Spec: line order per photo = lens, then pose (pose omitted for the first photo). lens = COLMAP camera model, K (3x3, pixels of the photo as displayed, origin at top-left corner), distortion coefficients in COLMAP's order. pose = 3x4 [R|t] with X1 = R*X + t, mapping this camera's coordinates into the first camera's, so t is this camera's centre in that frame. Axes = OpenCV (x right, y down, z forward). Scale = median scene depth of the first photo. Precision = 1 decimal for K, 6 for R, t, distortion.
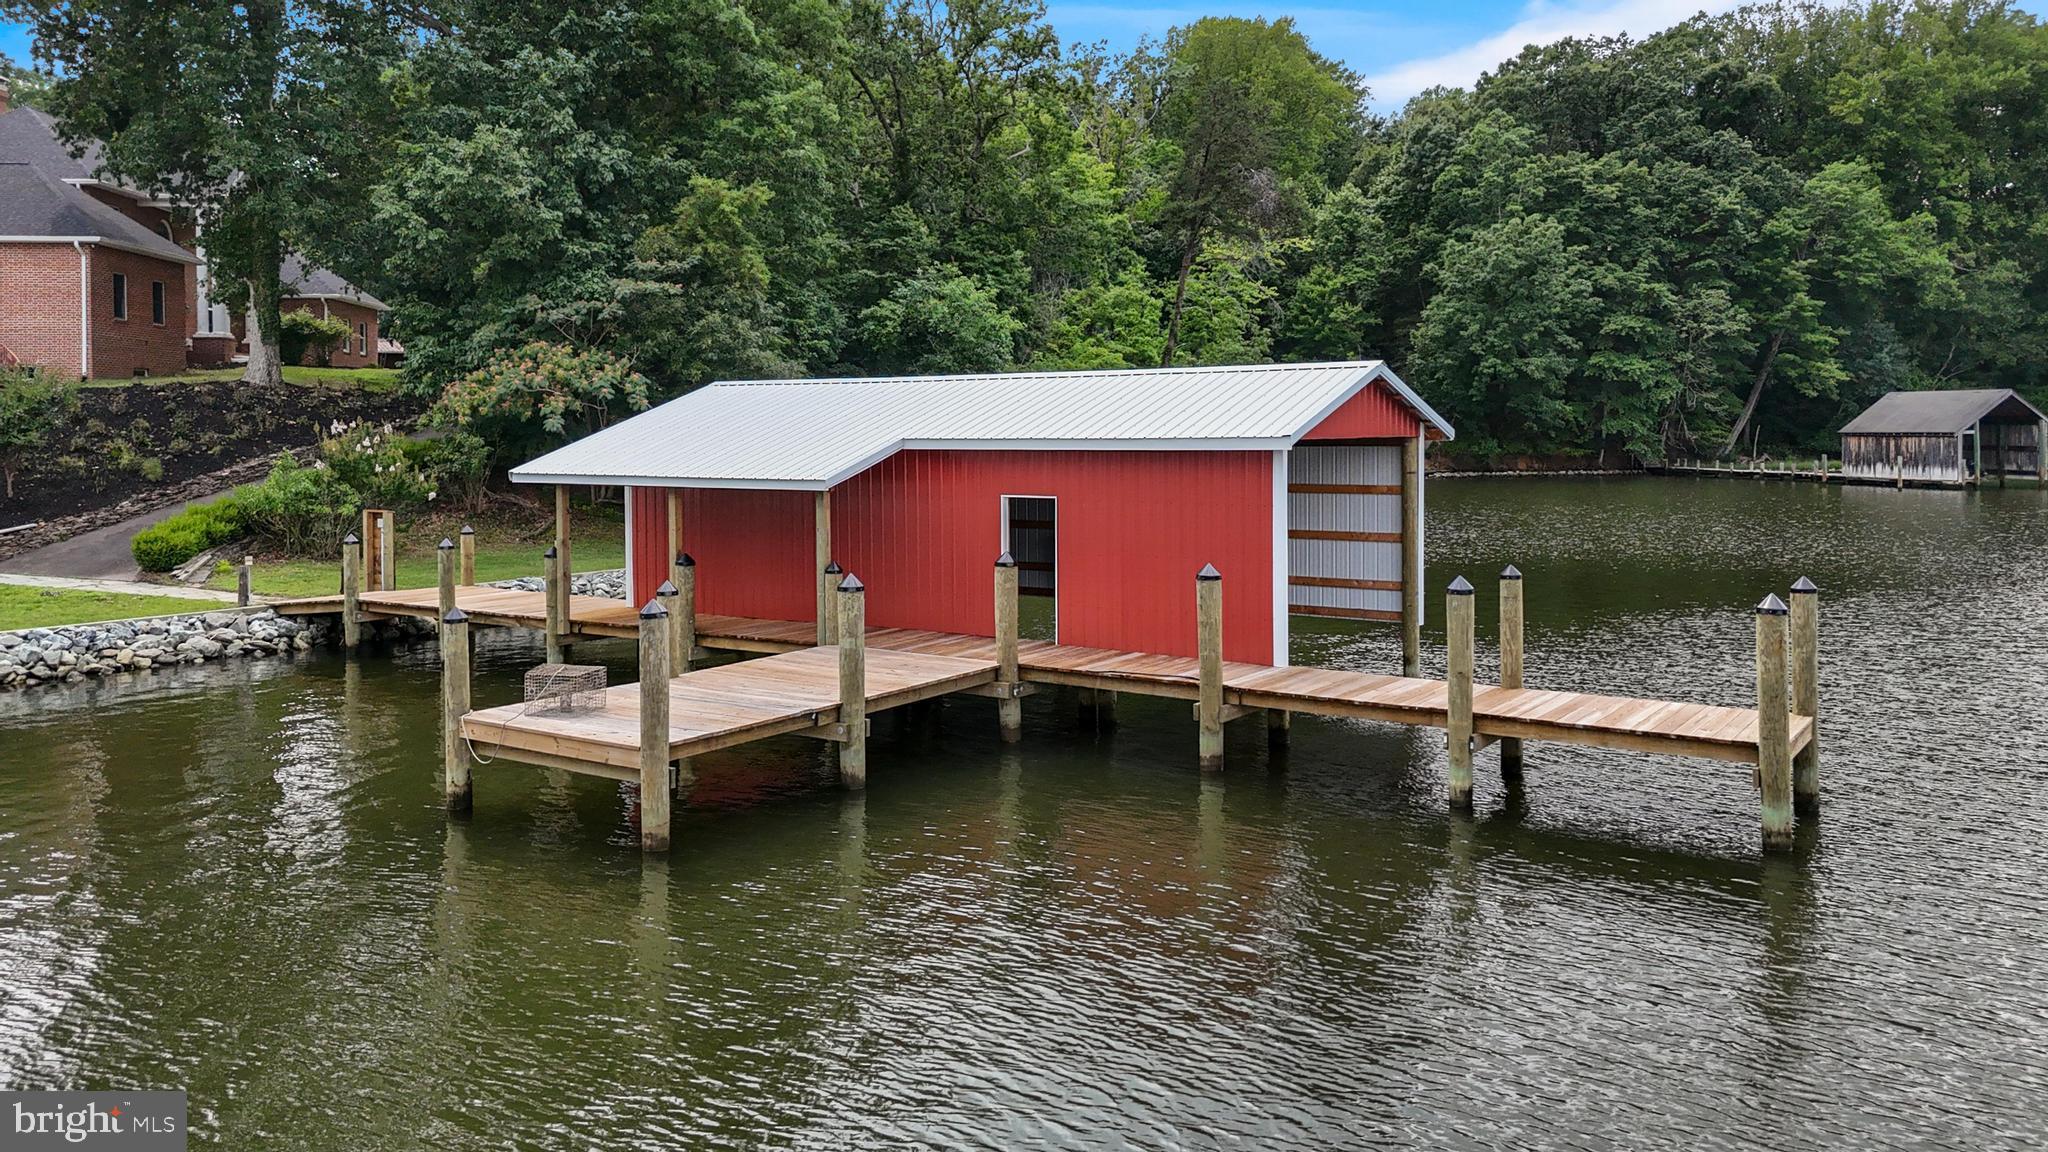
lens RADIAL K [[1548.1, 0, 1015.7], [0, 1548.1, 488.6], [0, 0, 1]] dist [0.035675, -0.007291]
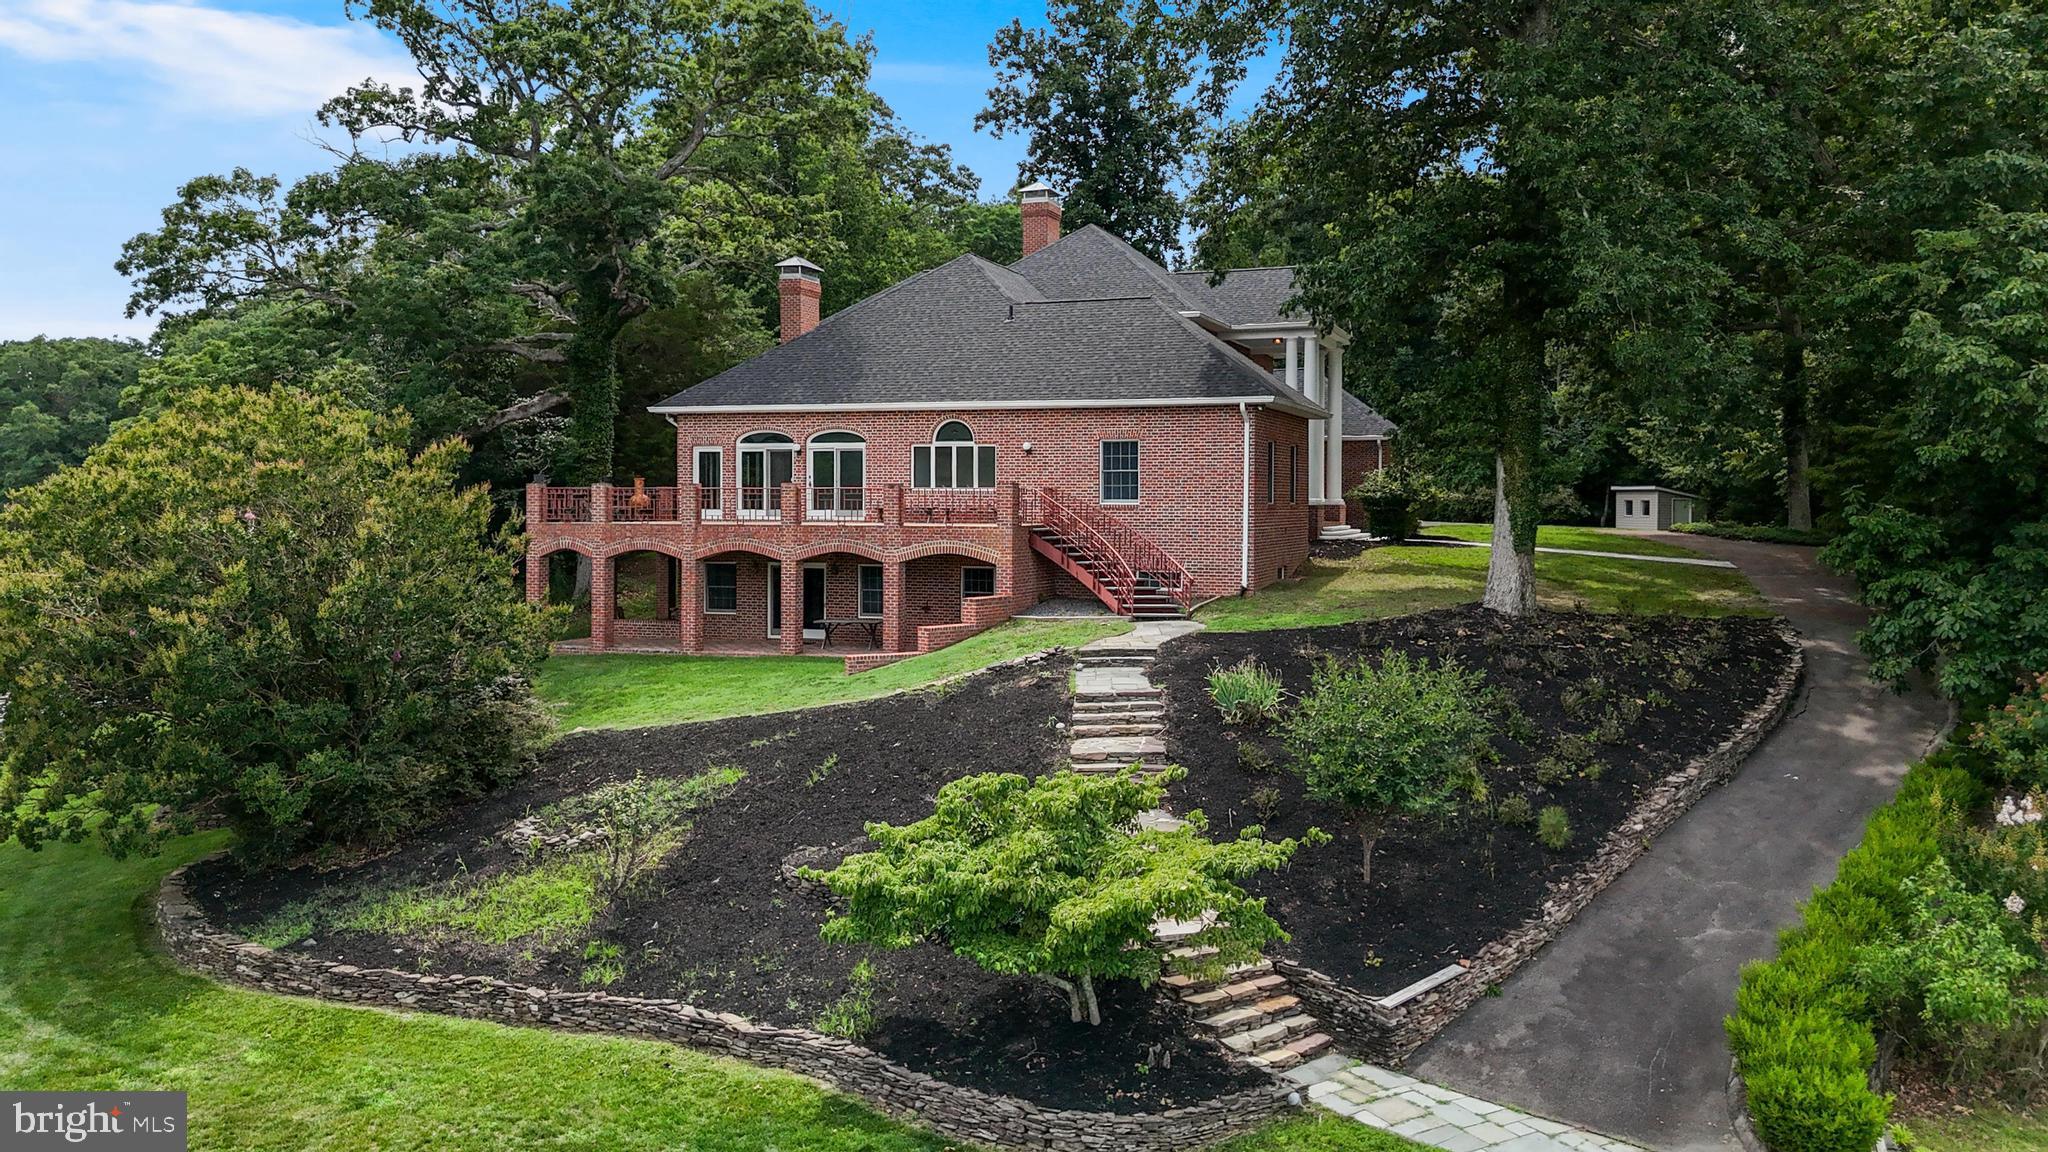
lens RADIAL K [[1549.9, 0, 1029.7], [0, 1549.9, 518.0], [0, 0, 1]] dist [0.128016, -0.136626]
pose [[0.898572, 0.012141, -0.438658, -0.256790], [-0.025563, 0.999368, -0.024704, -0.058786], [0.438081, 0.033411, 0.898314, 0.210356]]
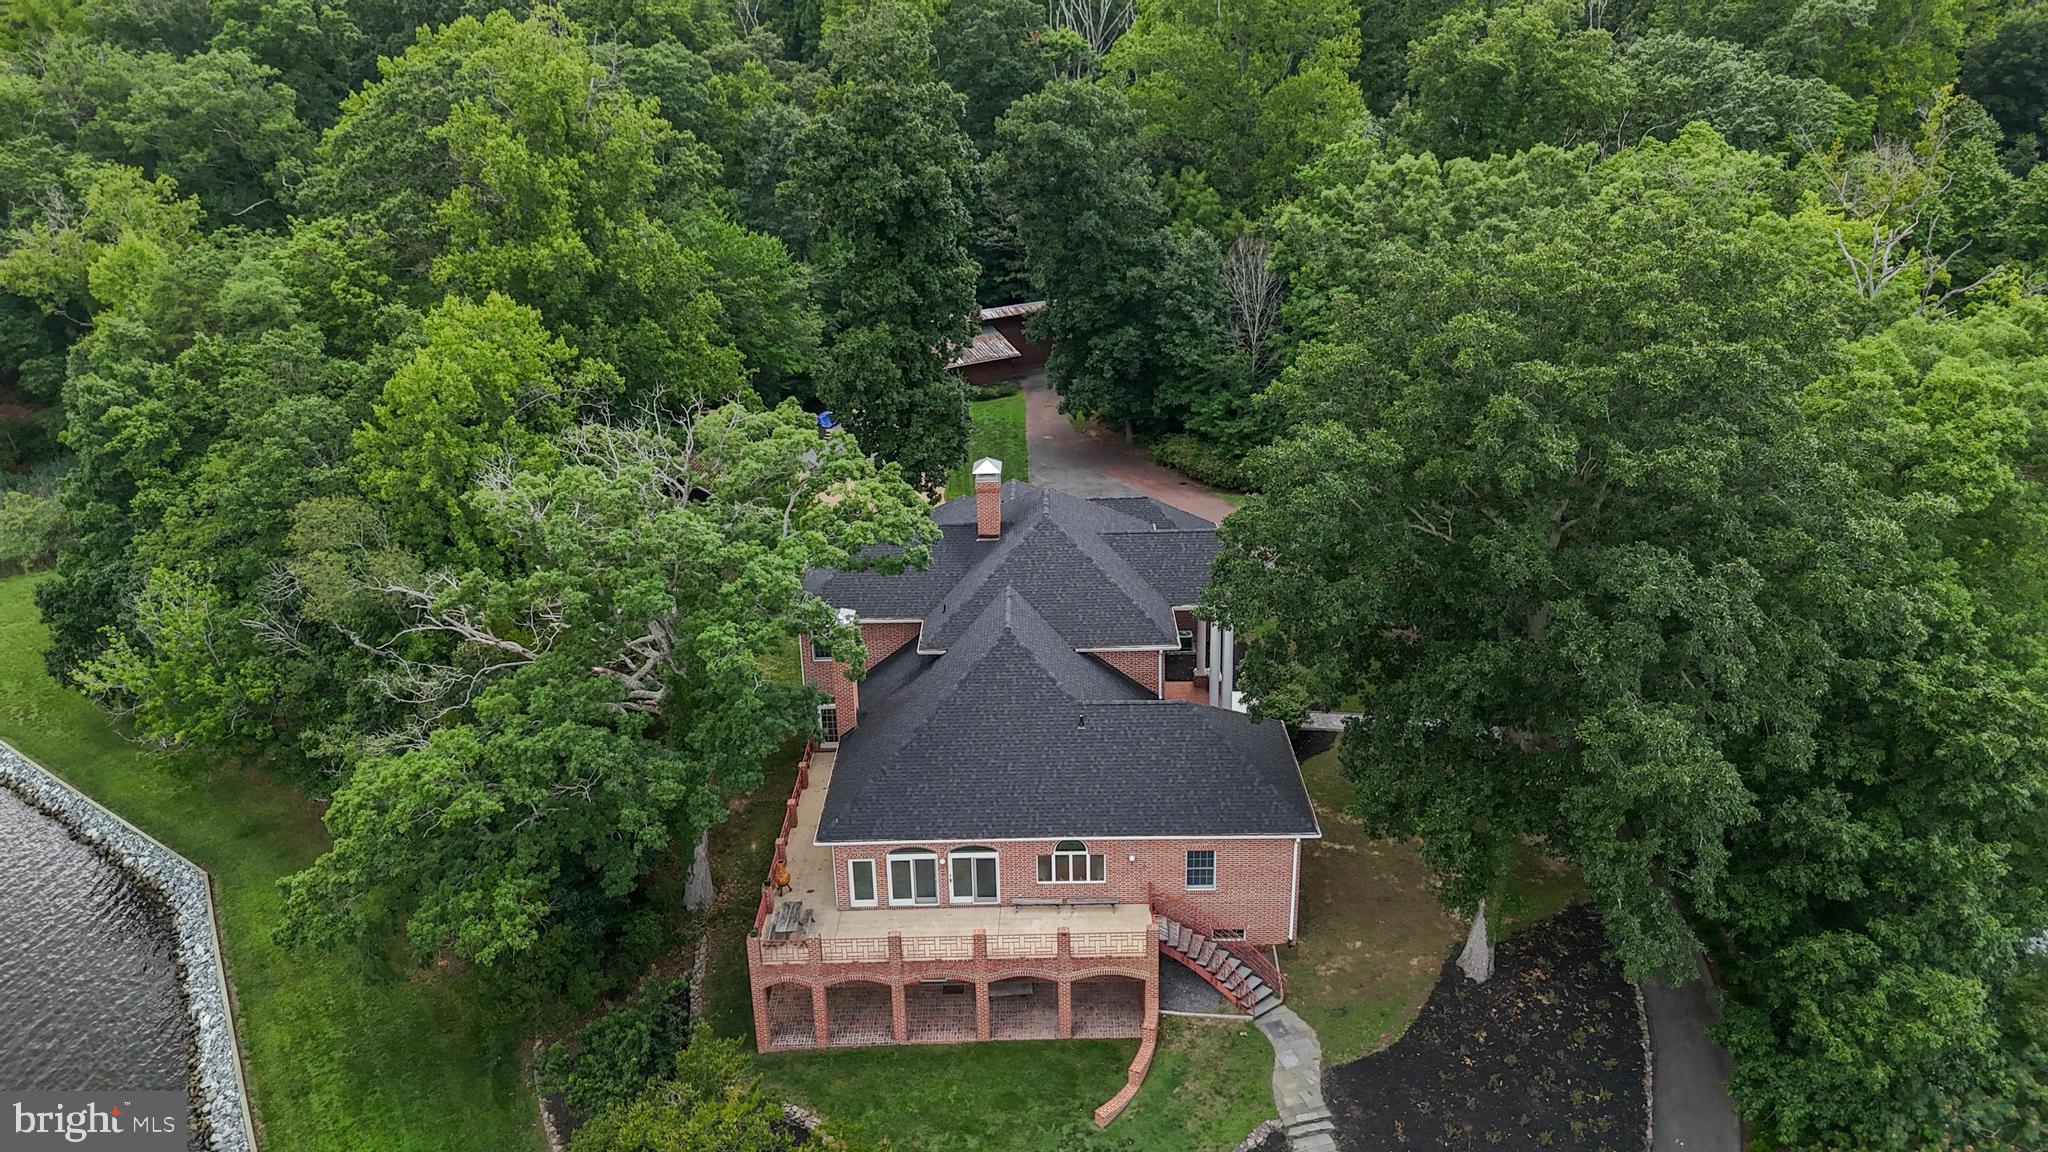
lens RADIAL K [[1503.2, 0, 1024.0], [0, 1503.2, 576.0], [0, 0, 1]] dist [0.081854, -0.071940]
pose [[0.994811, 0.021339, -0.099479, -0.473584], [0.013576, 0.941173, 0.337652, -0.459766], [0.100833, -0.337251, 0.935999, 0.064584]]
